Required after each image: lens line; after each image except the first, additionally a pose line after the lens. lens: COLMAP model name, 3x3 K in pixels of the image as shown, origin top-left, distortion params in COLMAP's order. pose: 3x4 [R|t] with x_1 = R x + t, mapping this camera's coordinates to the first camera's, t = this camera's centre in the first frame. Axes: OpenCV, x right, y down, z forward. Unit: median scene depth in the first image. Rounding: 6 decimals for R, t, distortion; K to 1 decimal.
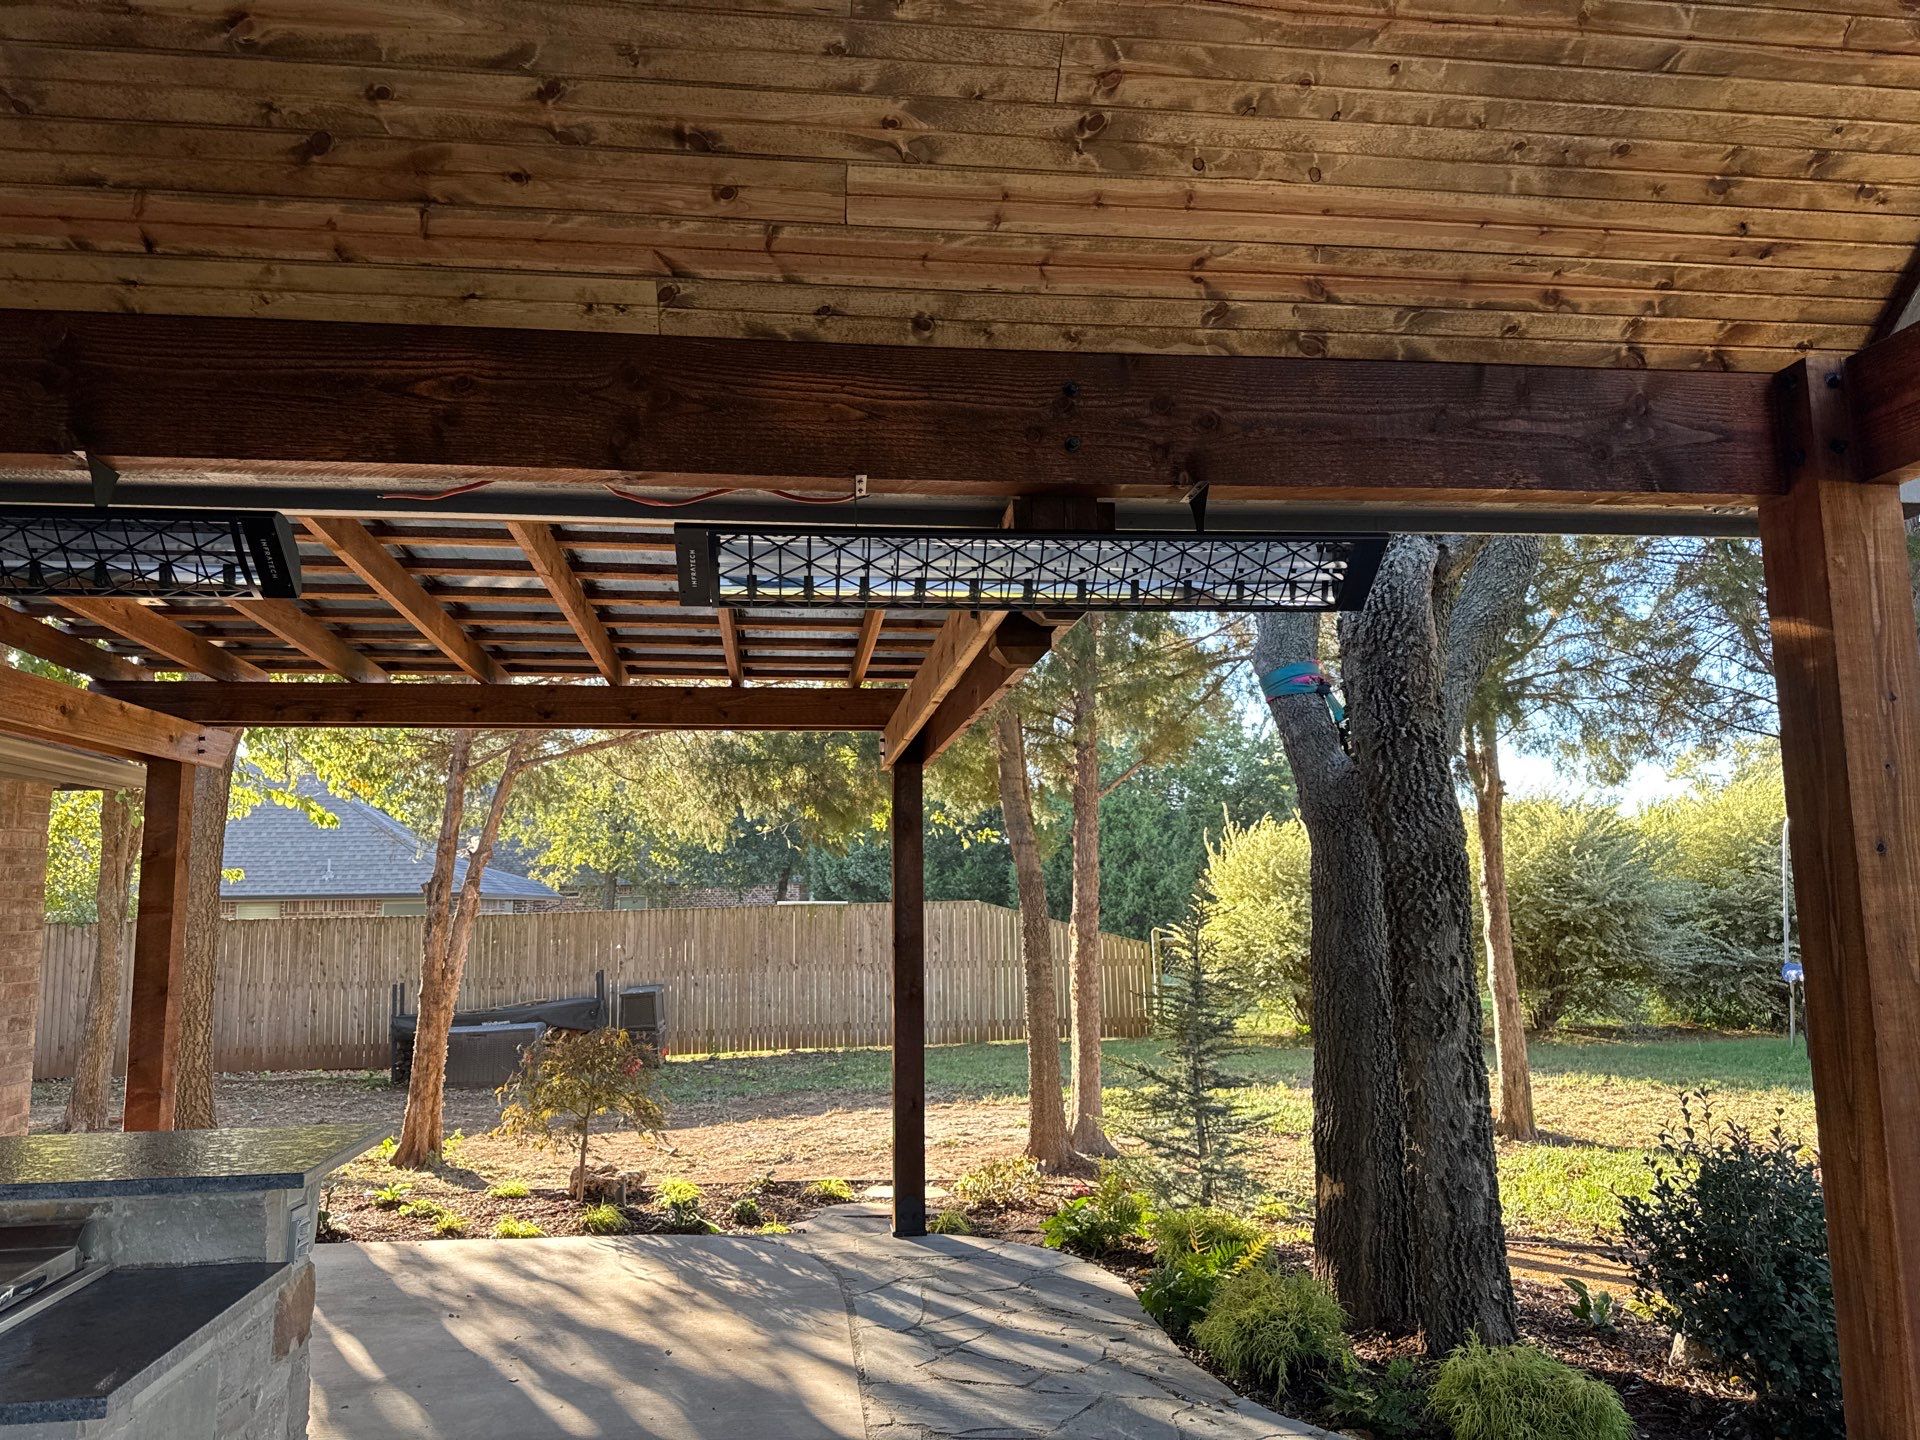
lens RADIAL K [[1344.9, 0, 960.0], [0, 1344.9, 720.0], [0, 0, 1]] dist [0.068137, -0.107777]
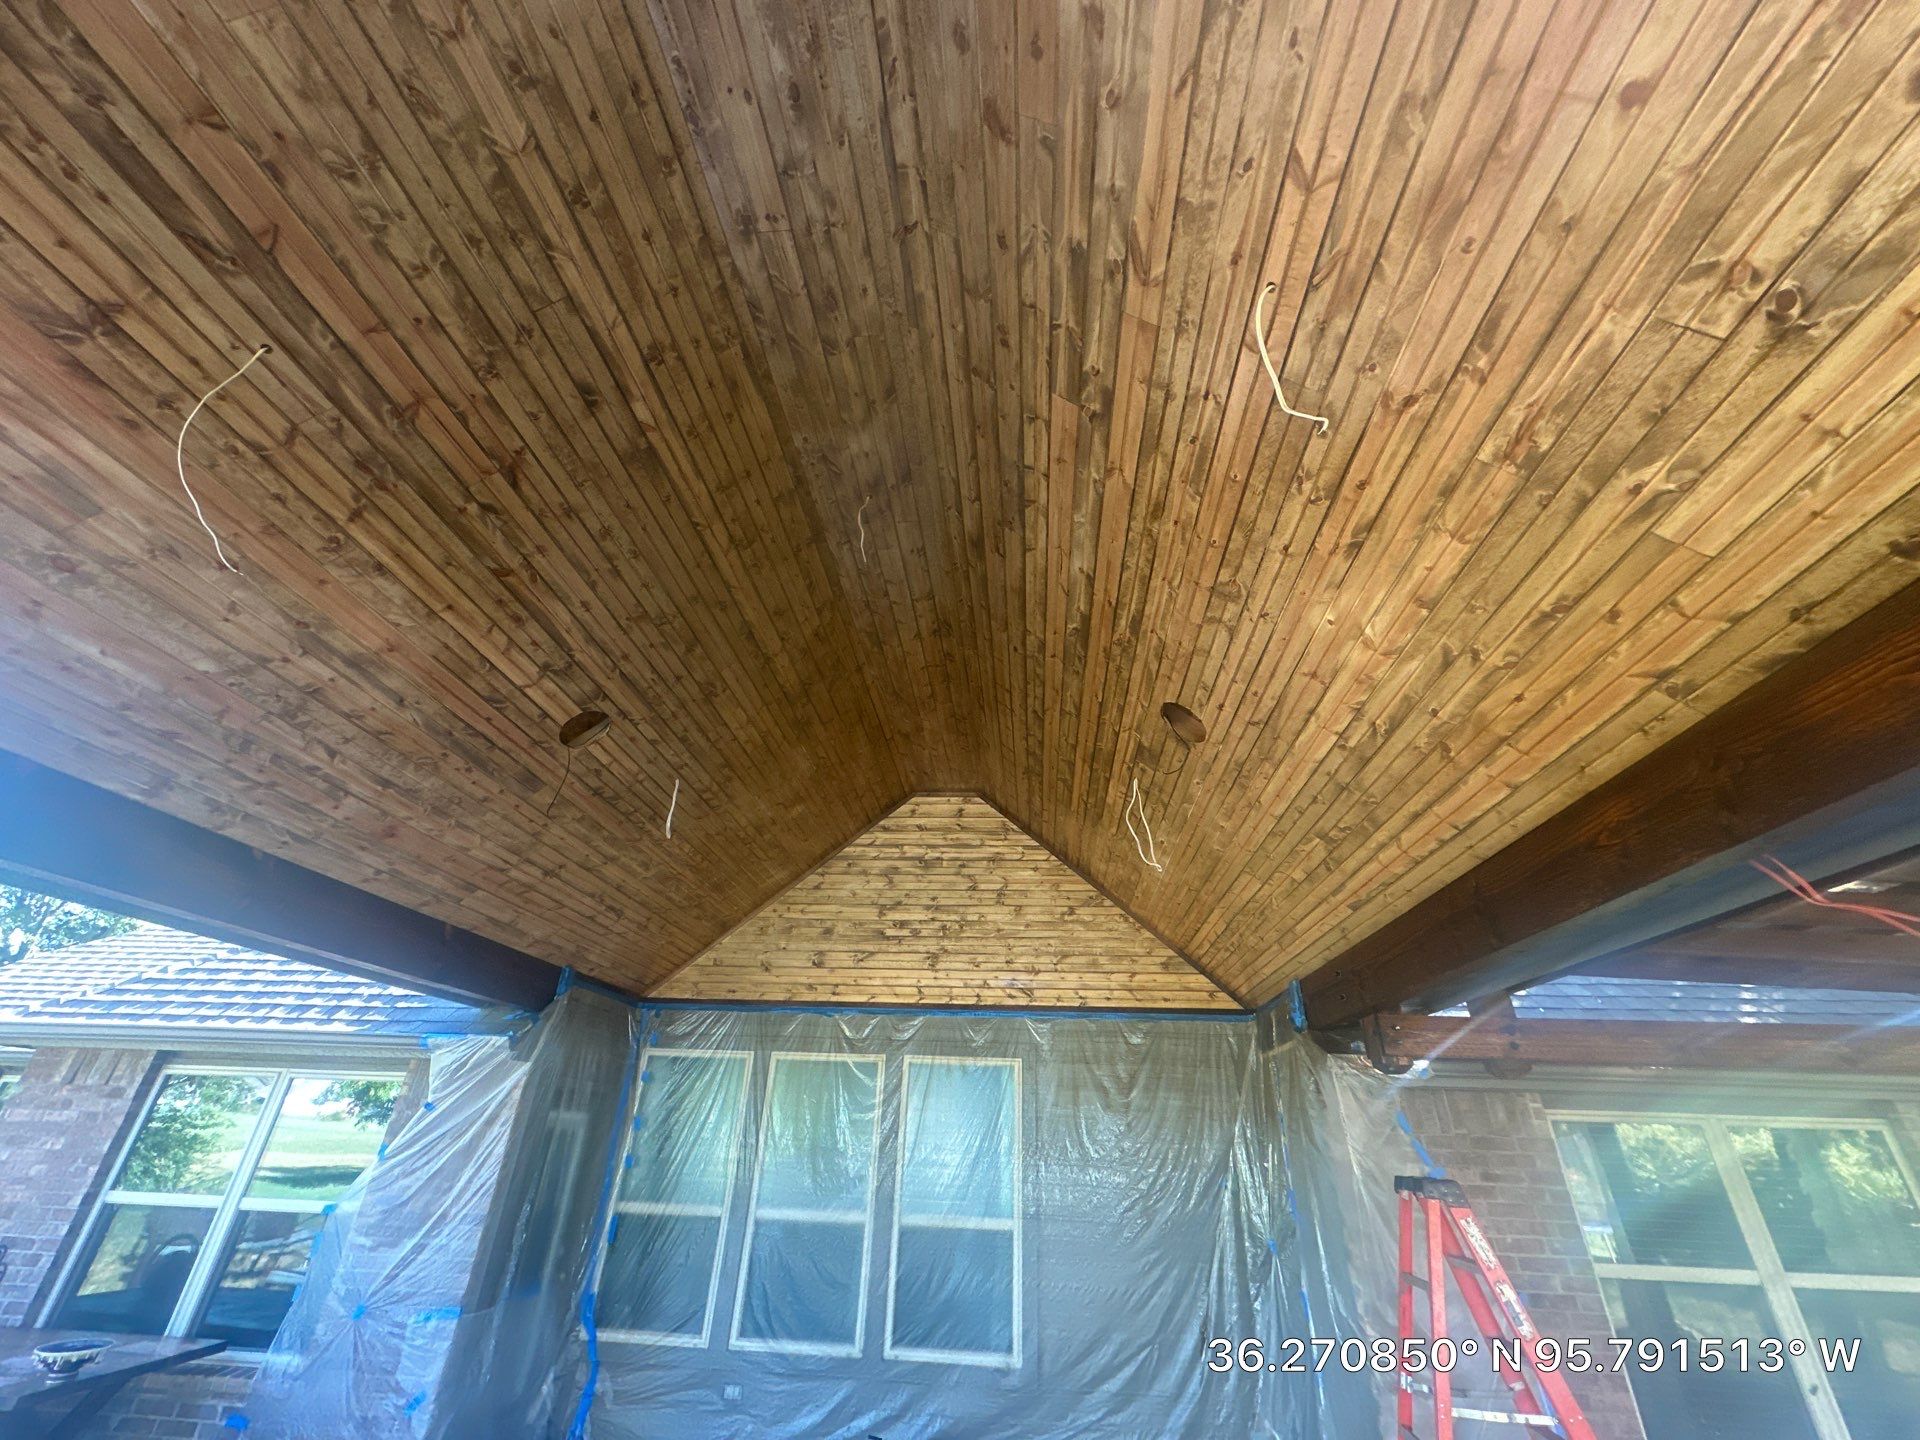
lens RADIAL K [[763.3, 0, 961.3], [0, 763.3, 721.1], [0, 0, 1]] dist [0.000626, -0.000350]
pose [[-0.208233, -0.476108, -0.854377, 0.210567], [0.099018, 0.858776, -0.502693, -0.007893], [0.973054, -0.189276, -0.131682, 0.213362]]
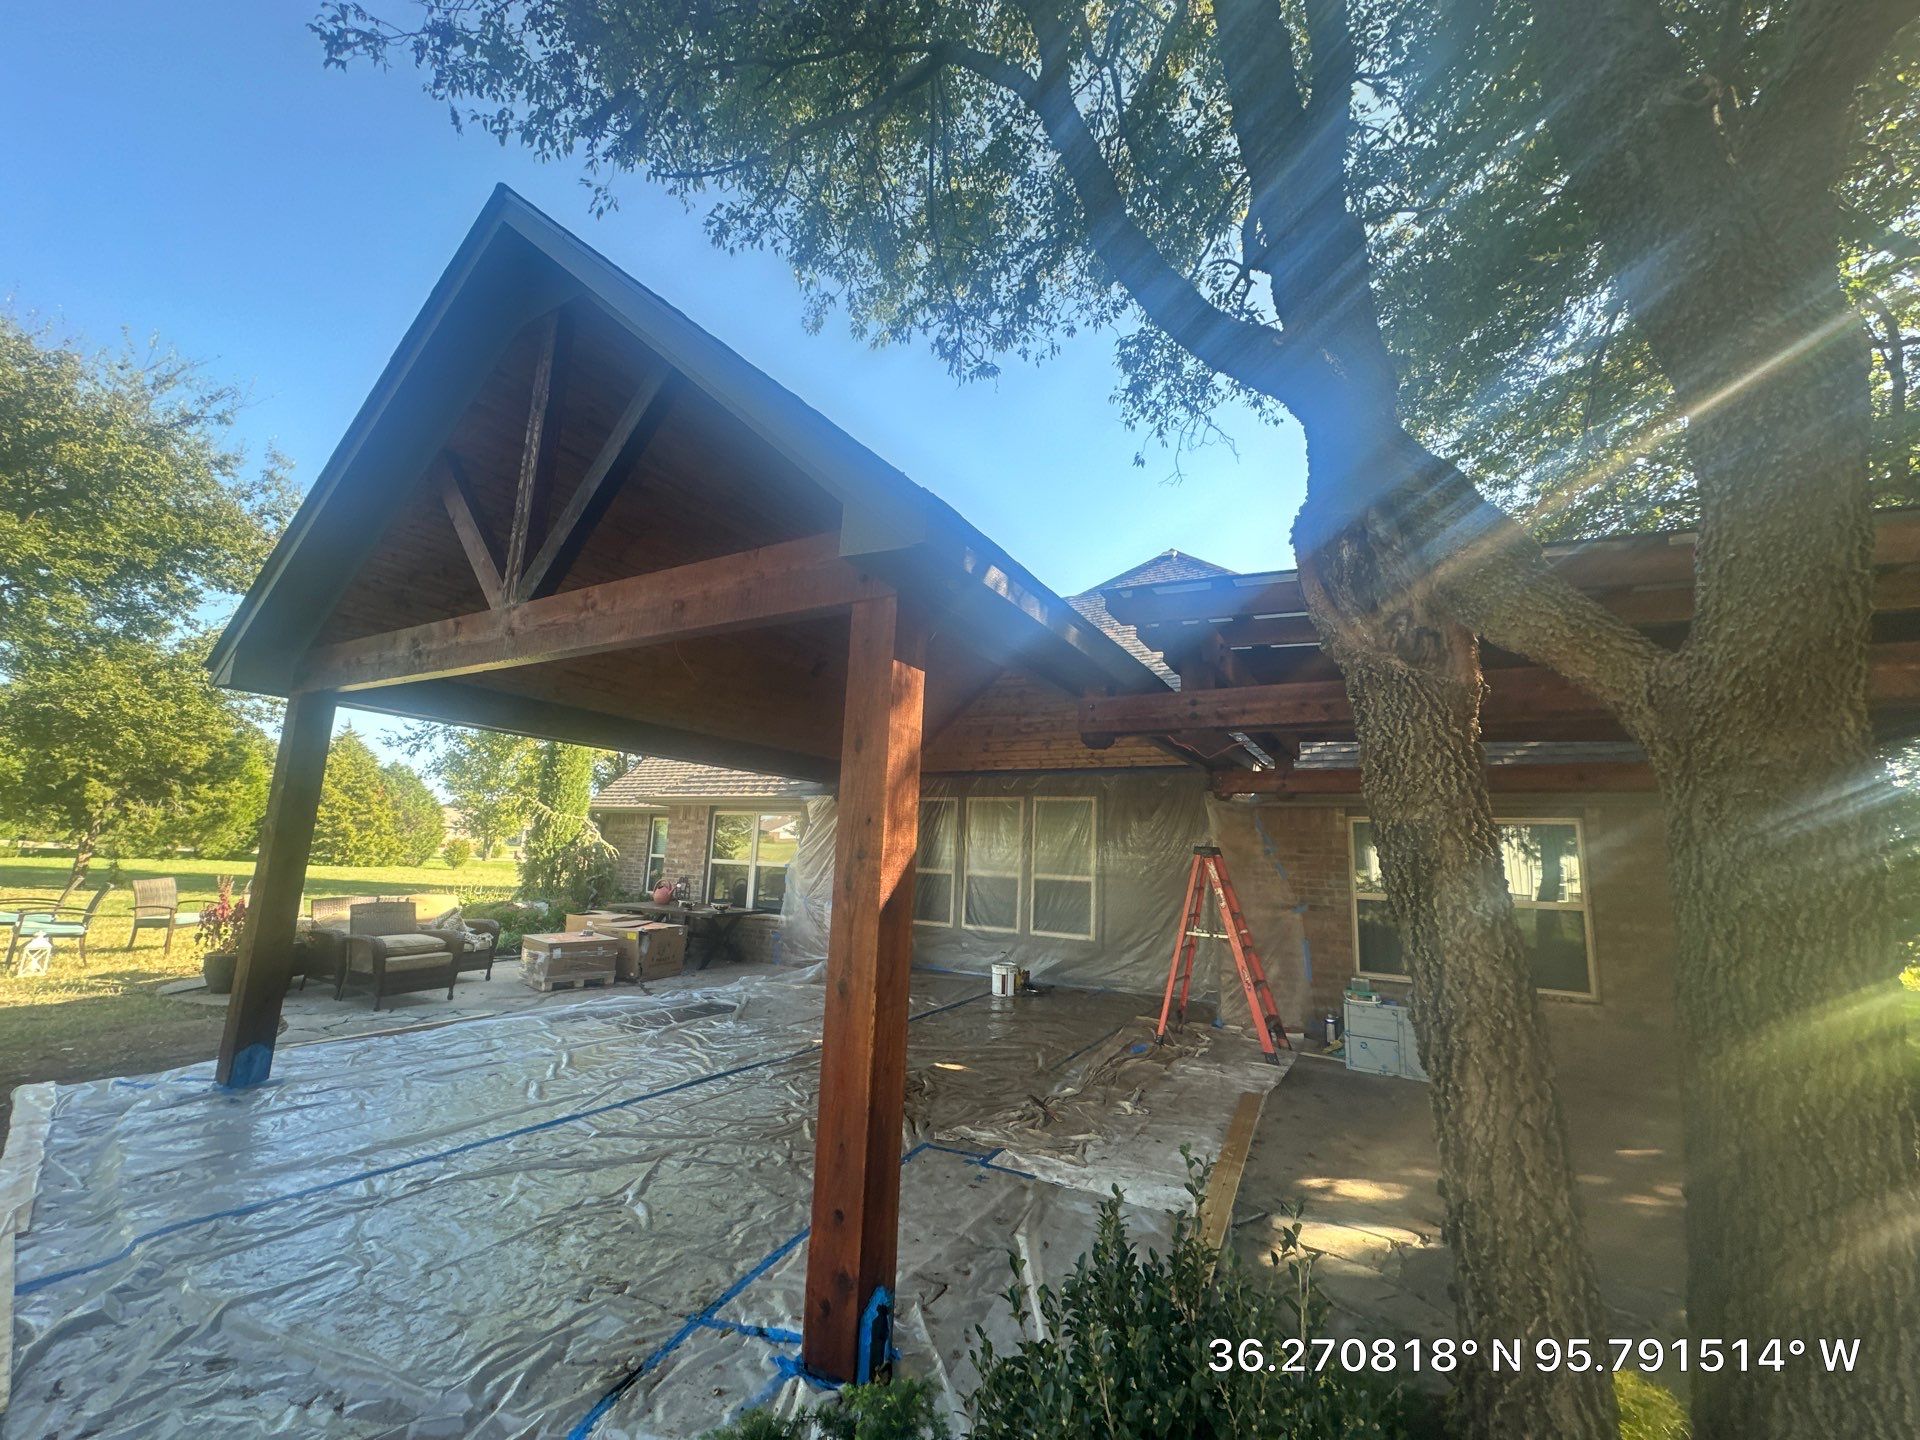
lens RADIAL K [[763.3, 0, 961.3], [0, 763.3, 721.1], [0, 0, 1]] dist [0.000626, -0.000350]
pose [[-0.599234, -0.149940, -0.786408, 0.643557], [0.075521, 0.967337, -0.241983, 0.094436], [0.797004, -0.204395, -0.568337, 0.781447]]
